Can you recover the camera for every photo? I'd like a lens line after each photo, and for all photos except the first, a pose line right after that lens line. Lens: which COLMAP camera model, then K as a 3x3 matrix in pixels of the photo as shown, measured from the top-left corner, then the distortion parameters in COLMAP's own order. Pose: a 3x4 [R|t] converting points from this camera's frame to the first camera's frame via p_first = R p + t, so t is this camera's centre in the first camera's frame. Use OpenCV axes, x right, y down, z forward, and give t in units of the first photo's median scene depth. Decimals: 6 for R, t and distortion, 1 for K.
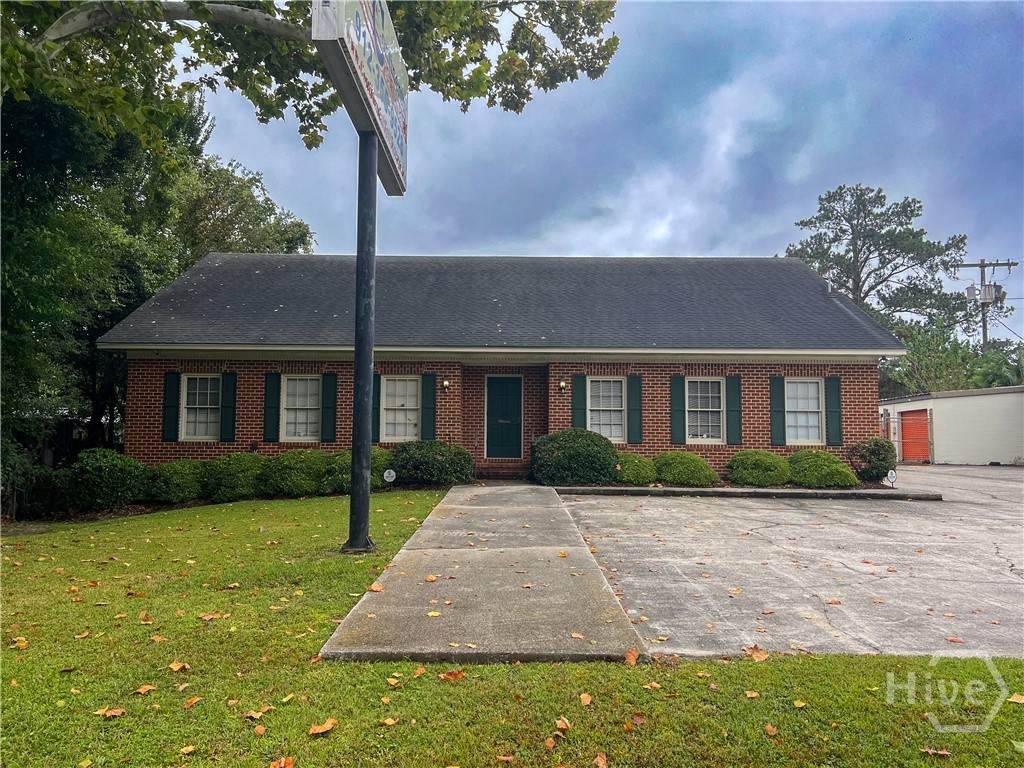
lens RADIAL K [[752.8, 0, 512.0], [0, 752.8, 384.0], [0, 0, 1]] dist [0.019288, -0.007858]
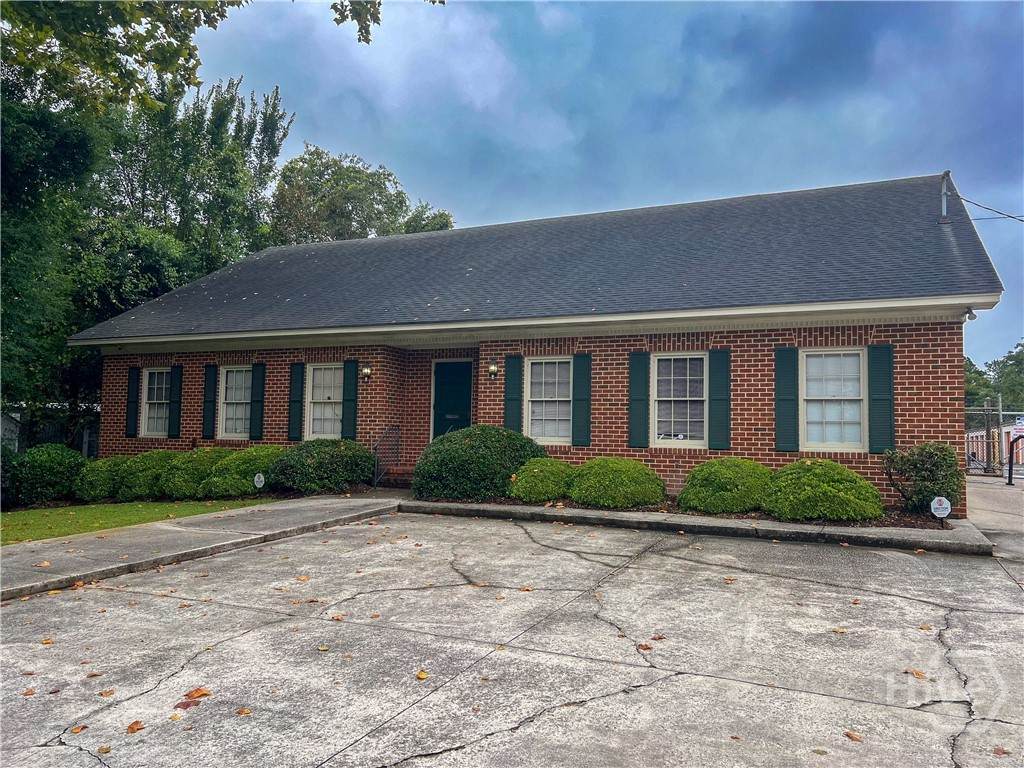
lens RADIAL K [[752.8, 0, 512.0], [0, 752.8, 384.0], [0, 0, 1]] dist [0.019288, -0.007858]
pose [[0.916047, -0.019626, -0.400591, 0.395395], [0.022484, 0.999744, 0.002436, 0.014982], [0.400441, -0.011238, 0.916254, 0.294060]]
